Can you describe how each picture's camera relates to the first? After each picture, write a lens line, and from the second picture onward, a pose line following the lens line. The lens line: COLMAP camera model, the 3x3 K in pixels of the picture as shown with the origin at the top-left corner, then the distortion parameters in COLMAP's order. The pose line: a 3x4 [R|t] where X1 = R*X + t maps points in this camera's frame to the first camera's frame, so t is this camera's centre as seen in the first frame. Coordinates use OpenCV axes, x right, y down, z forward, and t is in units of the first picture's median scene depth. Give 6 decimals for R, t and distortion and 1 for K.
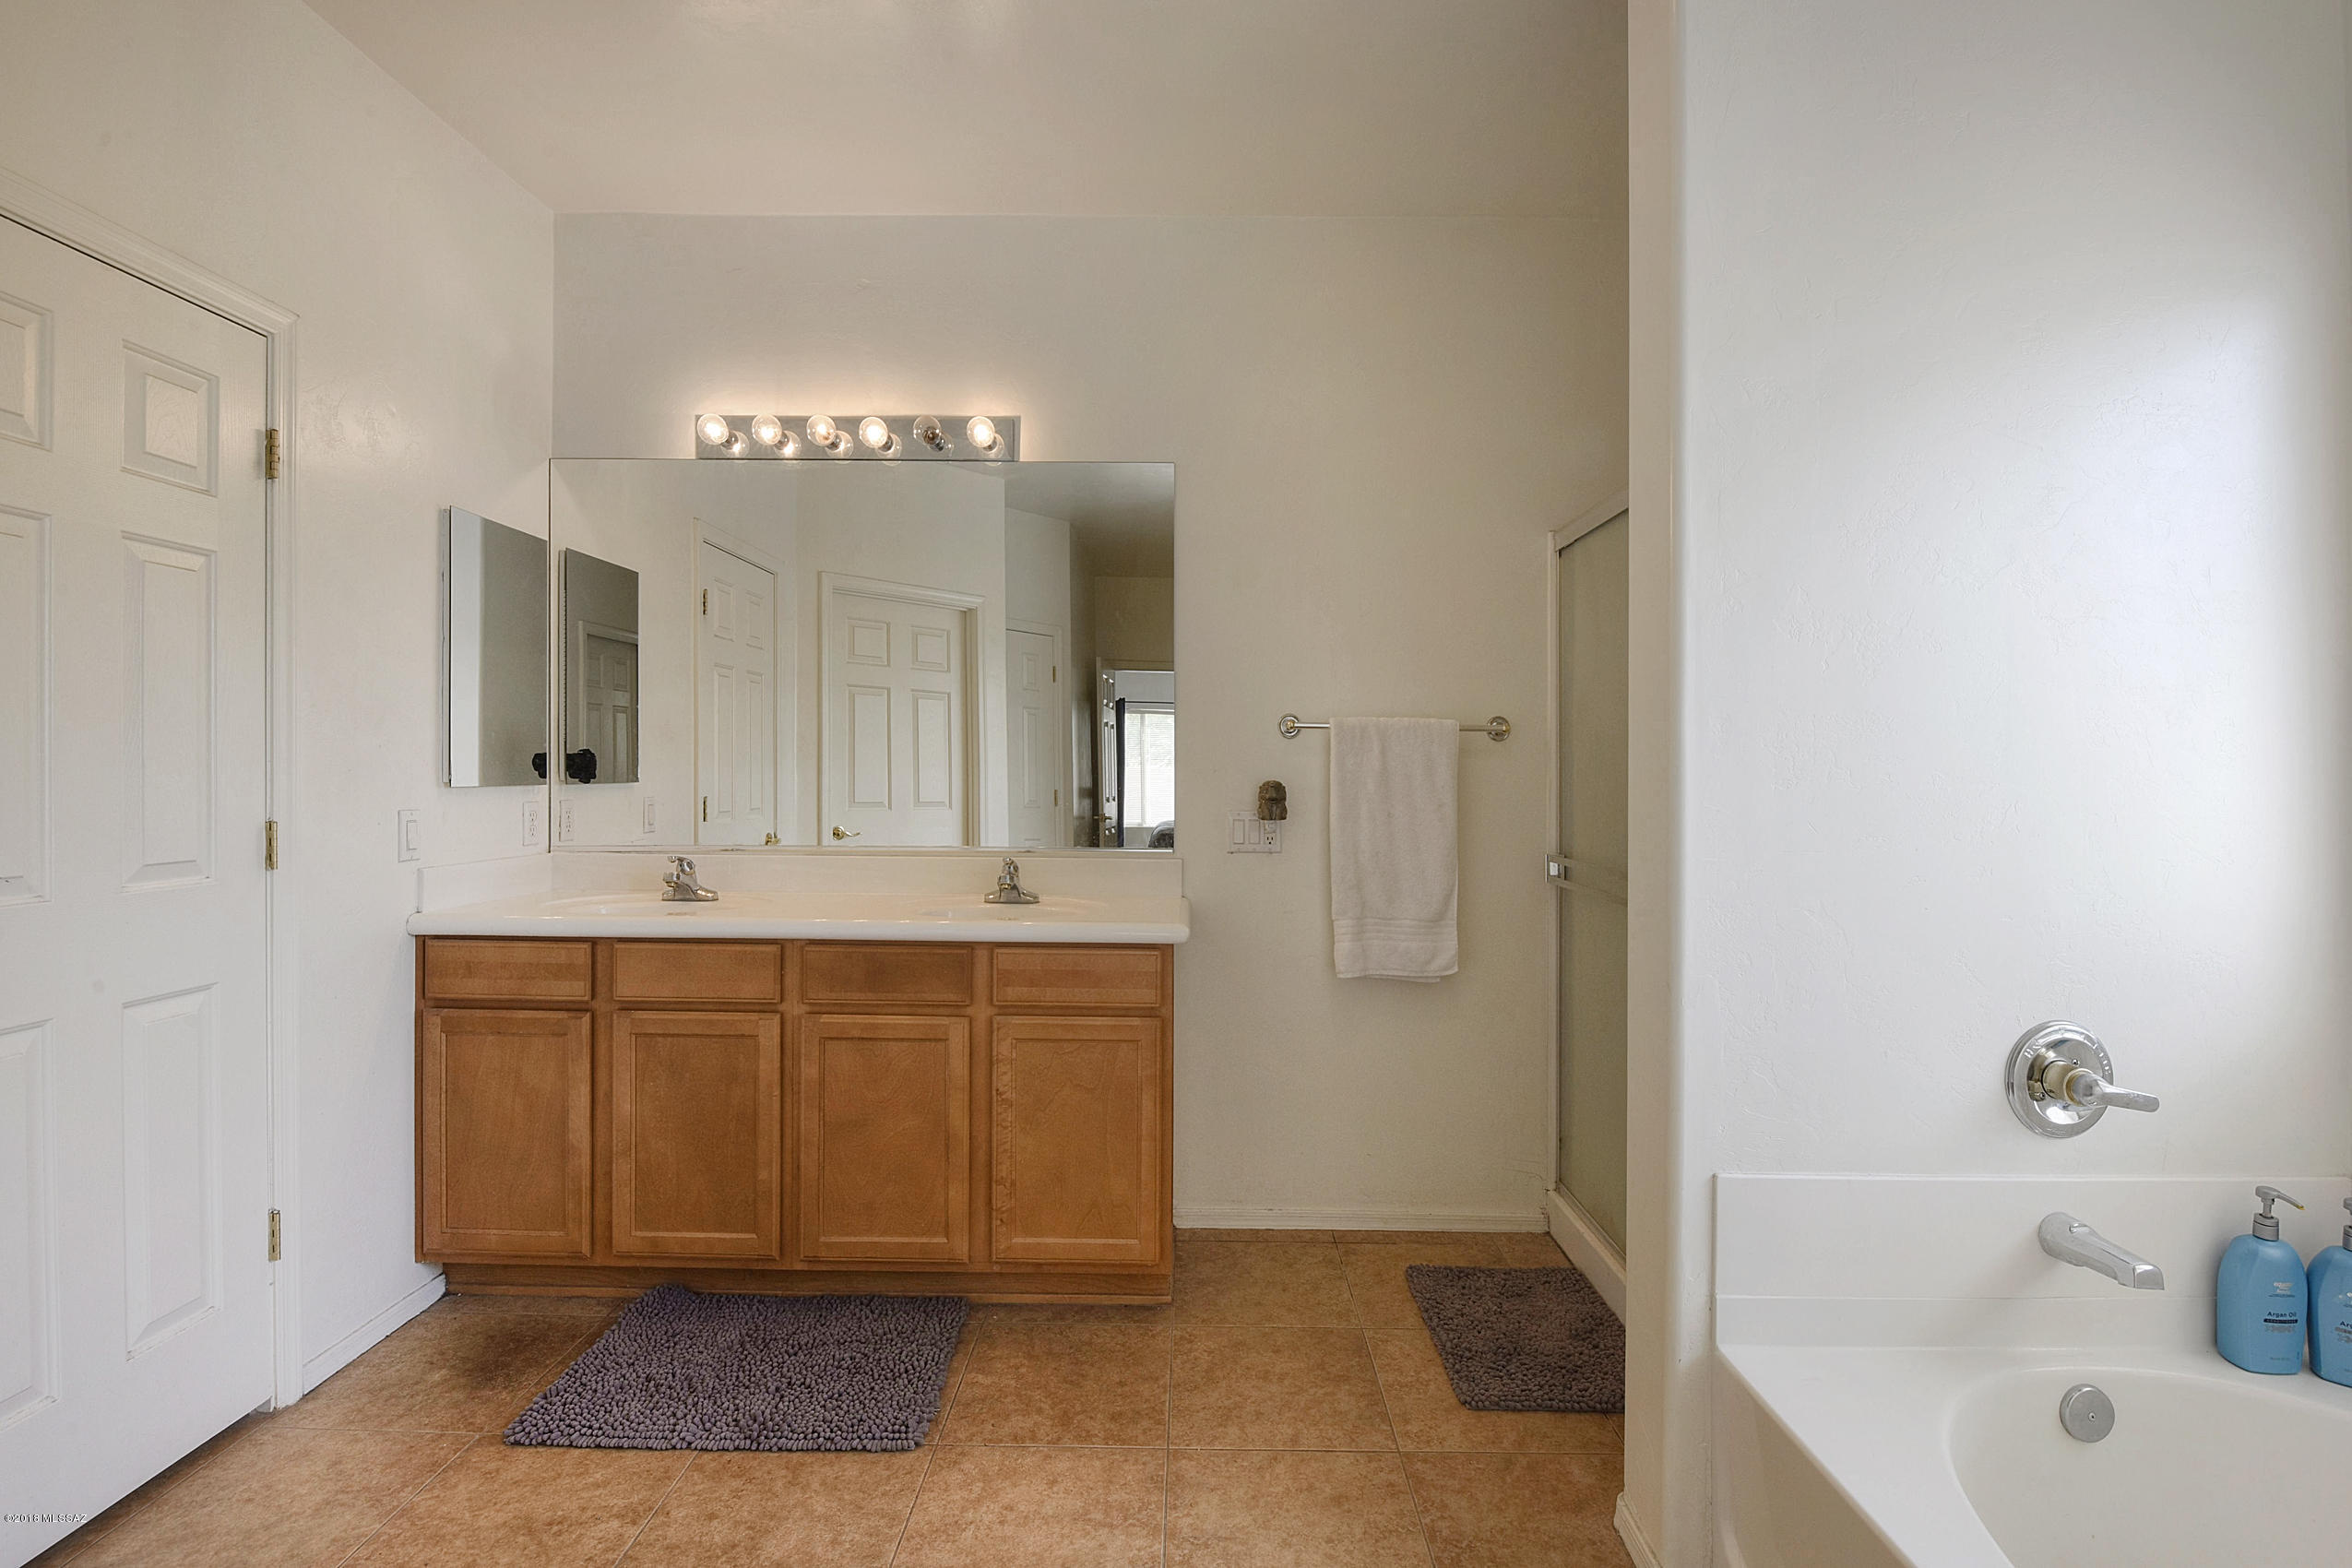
lens RADIAL K [[1044.5, 0, 1188.5], [0, 1044.5, 753.9], [0, 0, 1]] dist [-0.012713, -0.000521]
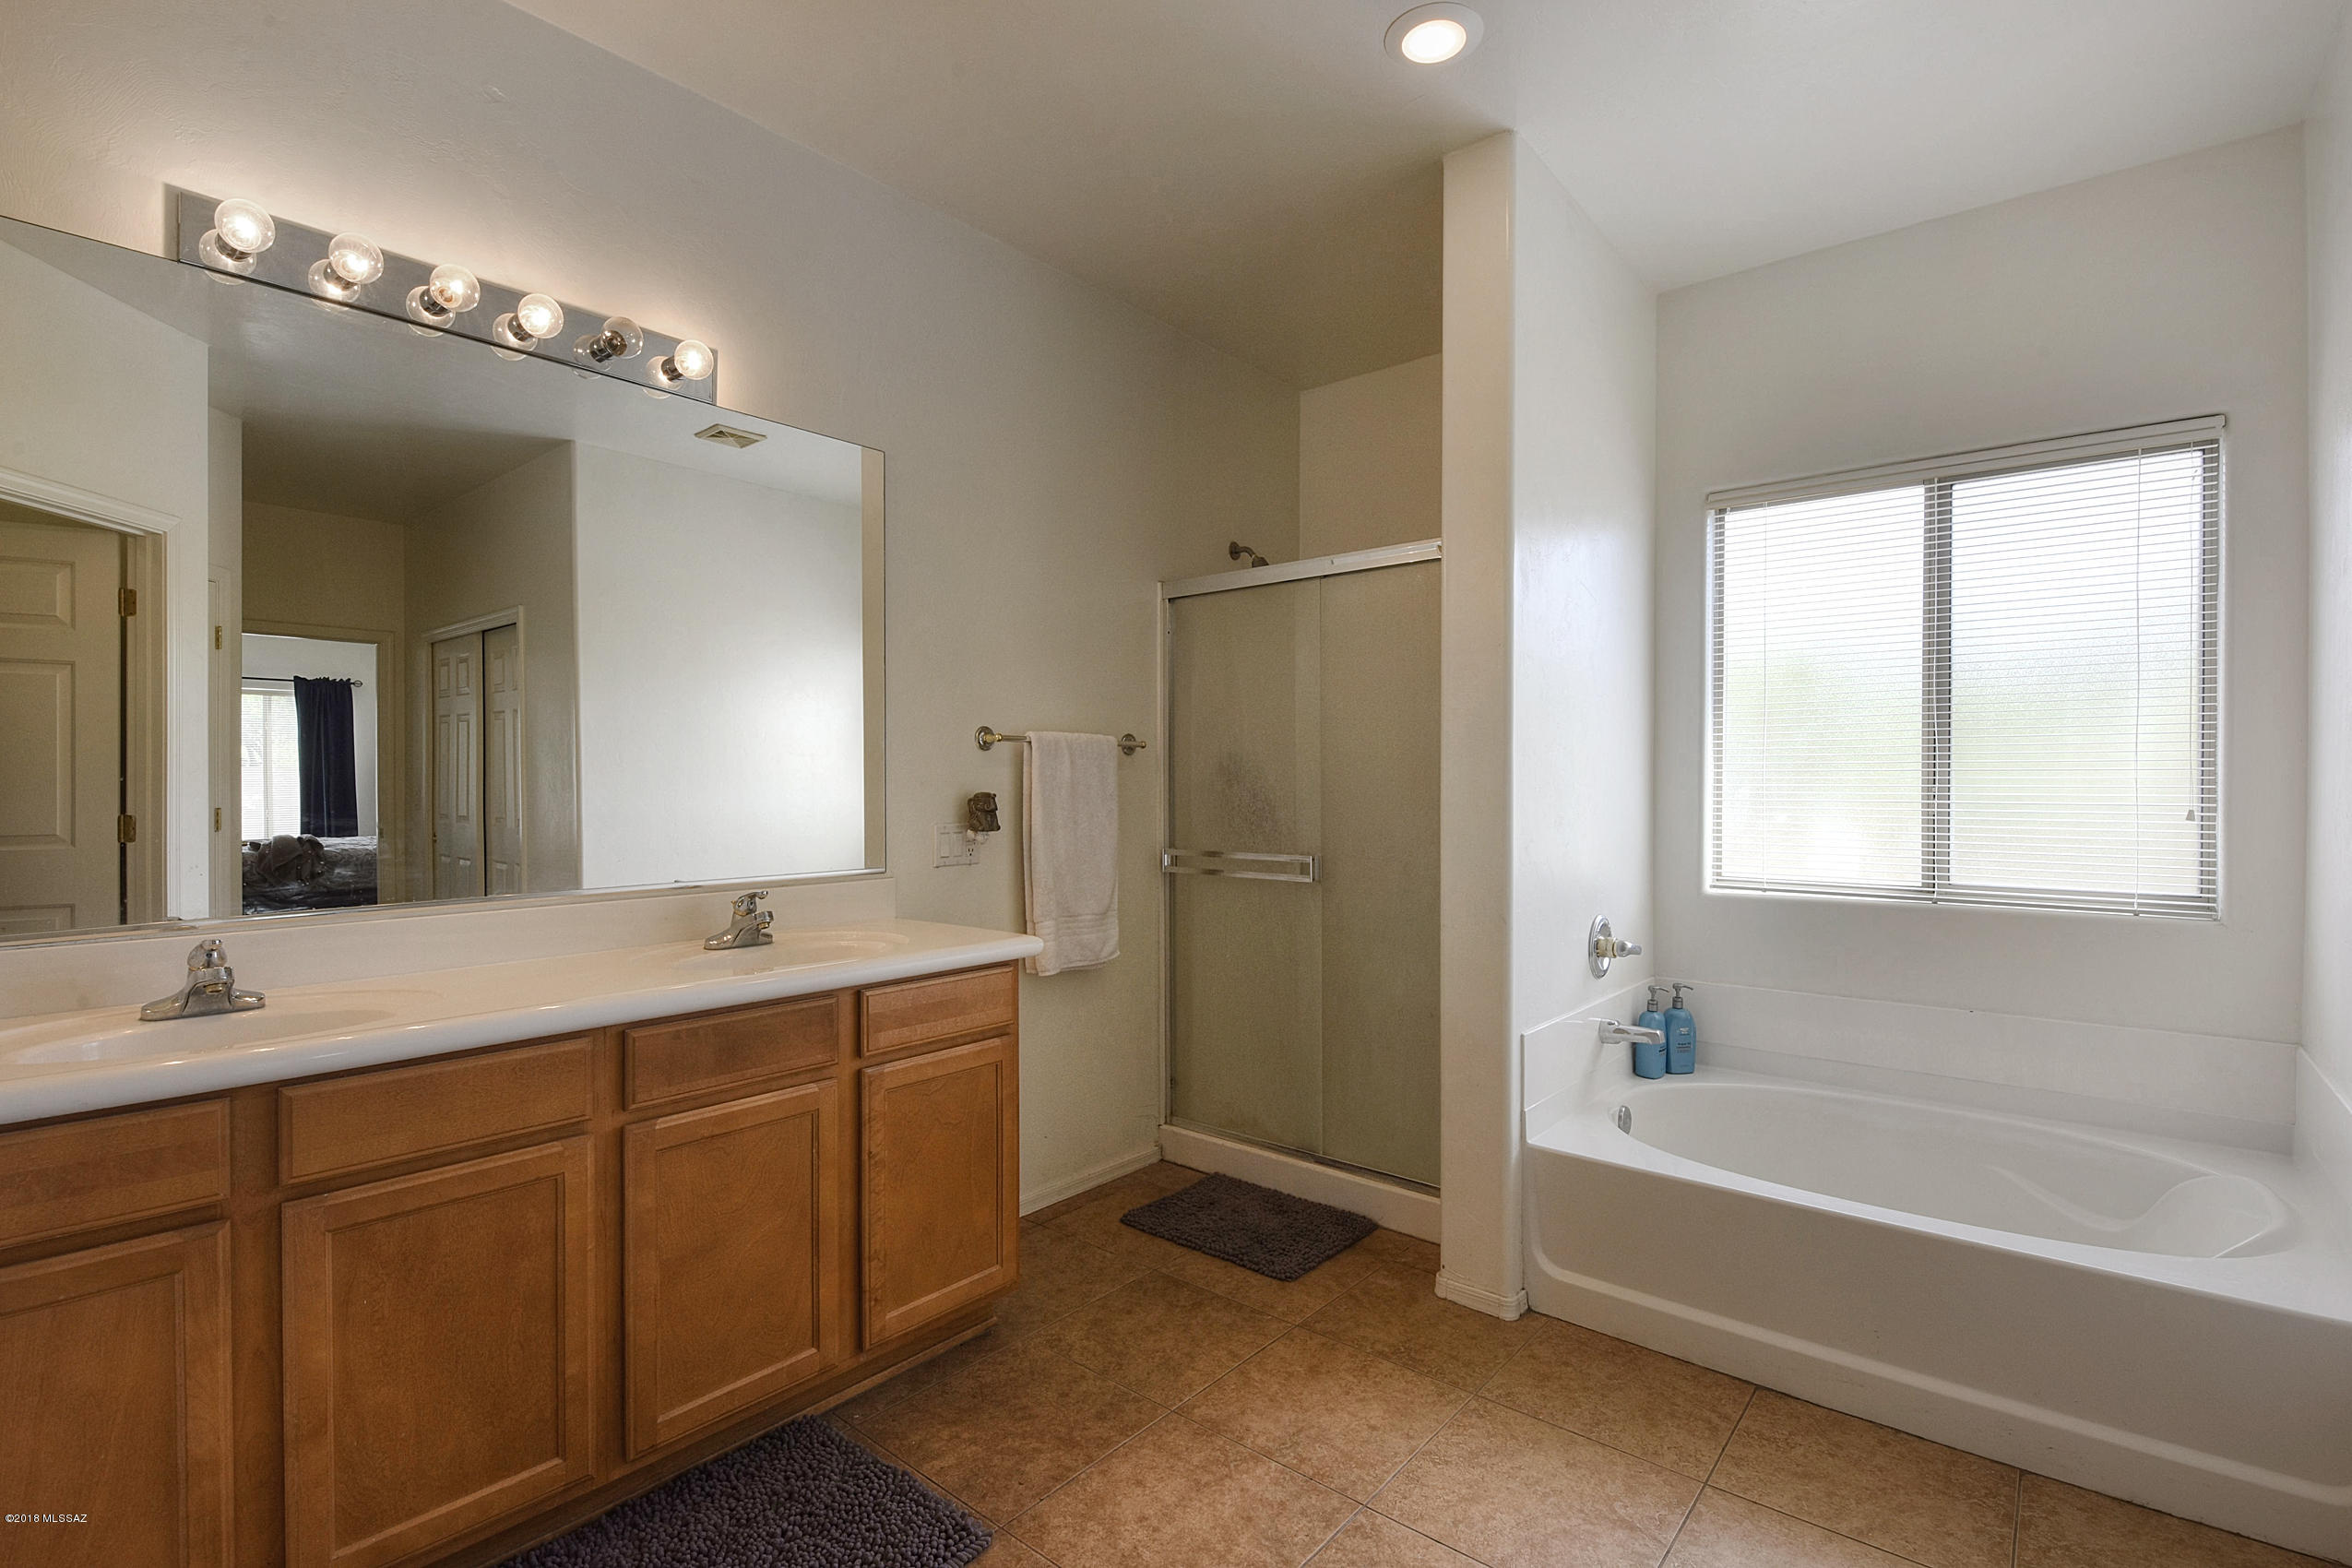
lens RADIAL K [[1065.9, 0, 1136.9], [0, 1065.9, 754.8], [0, 0, 1]] dist [-0.024110, -0.000549]
pose [[0.646111, 0.006971, 0.763212, -0.708303], [-0.007150, 0.999970, -0.003081, -0.009575], [-0.763210, -0.003466, 0.646141, 0.253829]]
